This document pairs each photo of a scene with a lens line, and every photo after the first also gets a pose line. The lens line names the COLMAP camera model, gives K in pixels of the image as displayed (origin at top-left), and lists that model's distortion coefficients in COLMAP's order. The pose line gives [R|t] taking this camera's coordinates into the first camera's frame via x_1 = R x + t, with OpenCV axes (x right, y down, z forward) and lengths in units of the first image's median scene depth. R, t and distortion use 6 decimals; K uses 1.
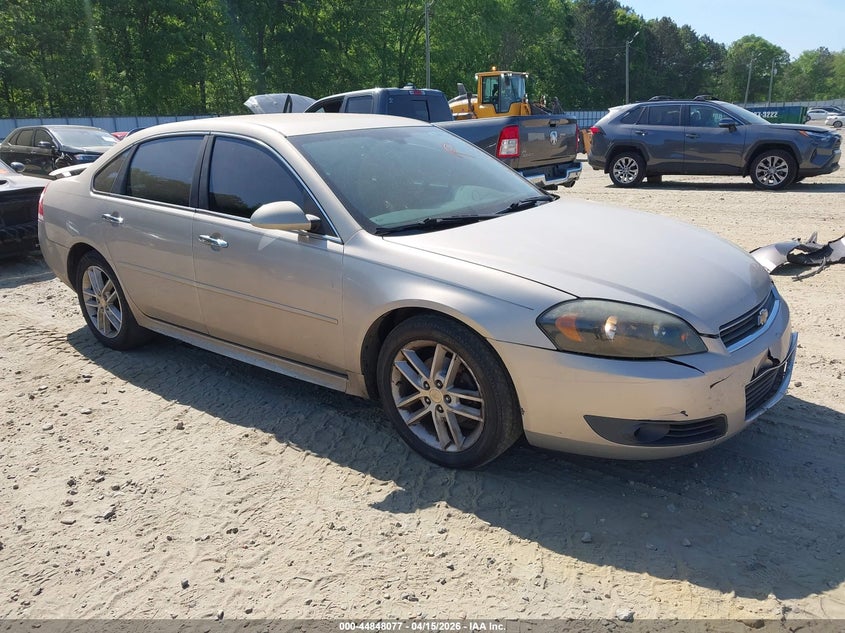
lens RADIAL K [[666.8, 0, 424.6], [0, 666.8, 314.0], [0, 0, 1]] dist [0.022575, -0.012688]
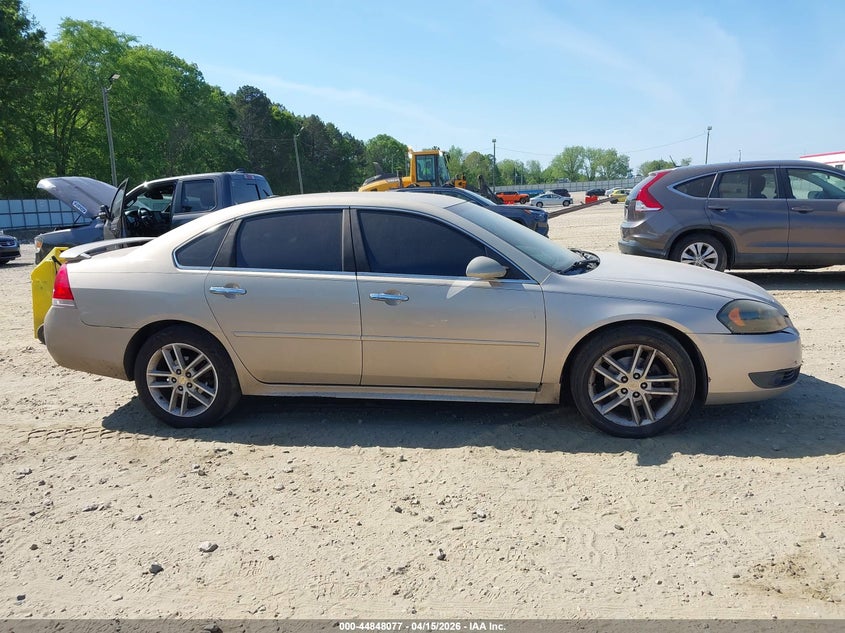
lens RADIAL K [[666.8, 0, 428.7], [0, 666.8, 315.5], [0, 0, 1]] dist [0.022575, -0.012688]
pose [[0.876883, -0.089271, 0.472341, -0.984669], [0.145733, 0.985730, -0.084247, 0.035055], [-0.458080, 0.142711, 0.877380, -0.037448]]
